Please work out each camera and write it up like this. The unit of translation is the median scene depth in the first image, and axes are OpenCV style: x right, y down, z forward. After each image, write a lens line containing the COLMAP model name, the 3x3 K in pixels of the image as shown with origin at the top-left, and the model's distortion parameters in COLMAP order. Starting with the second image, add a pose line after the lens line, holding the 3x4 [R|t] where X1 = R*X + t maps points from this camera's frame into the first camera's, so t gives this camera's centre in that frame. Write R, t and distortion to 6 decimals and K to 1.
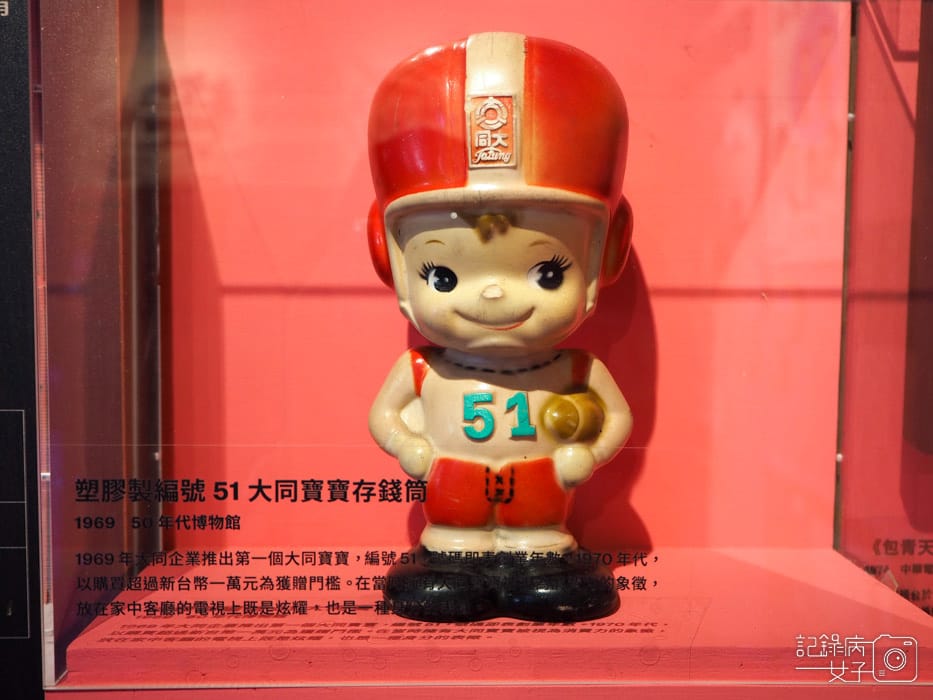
lens RADIAL K [[1047.4, 0, 466.5], [0, 1047.4, 350.0], [0, 0, 1]] dist [0.008089, 0.007527]
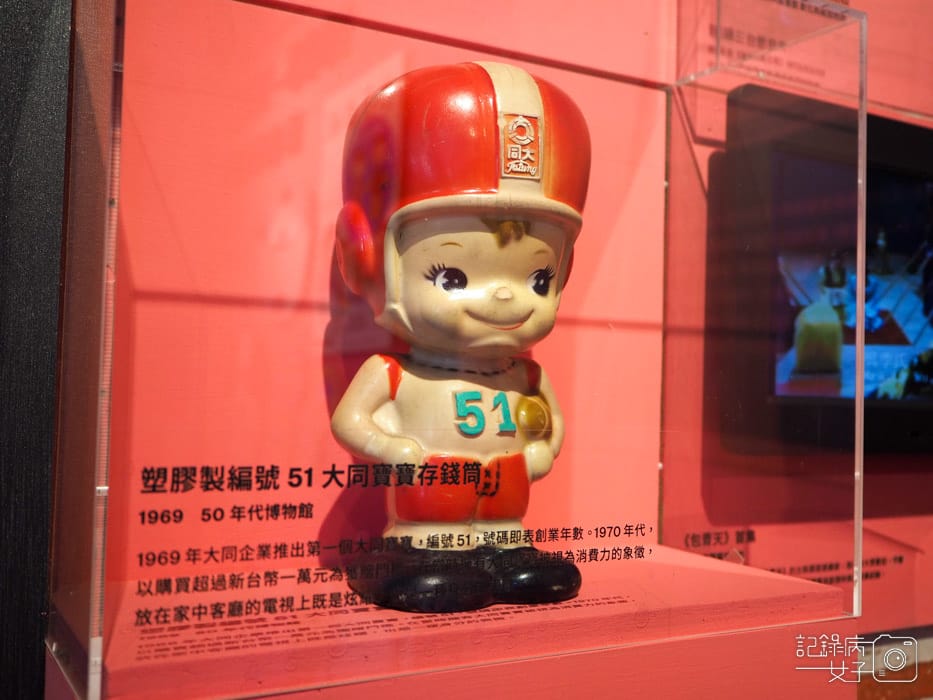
lens RADIAL K [[1047.4, 0, 466.5], [0, 1047.4, 350.0], [0, 0, 1]] dist [0.008089, 0.007527]
pose [[0.874925, 0.033401, 0.483106, -0.555482], [0.015947, 0.995090, -0.097680, 0.113259], [-0.483996, 0.093167, 0.870096, 0.084038]]
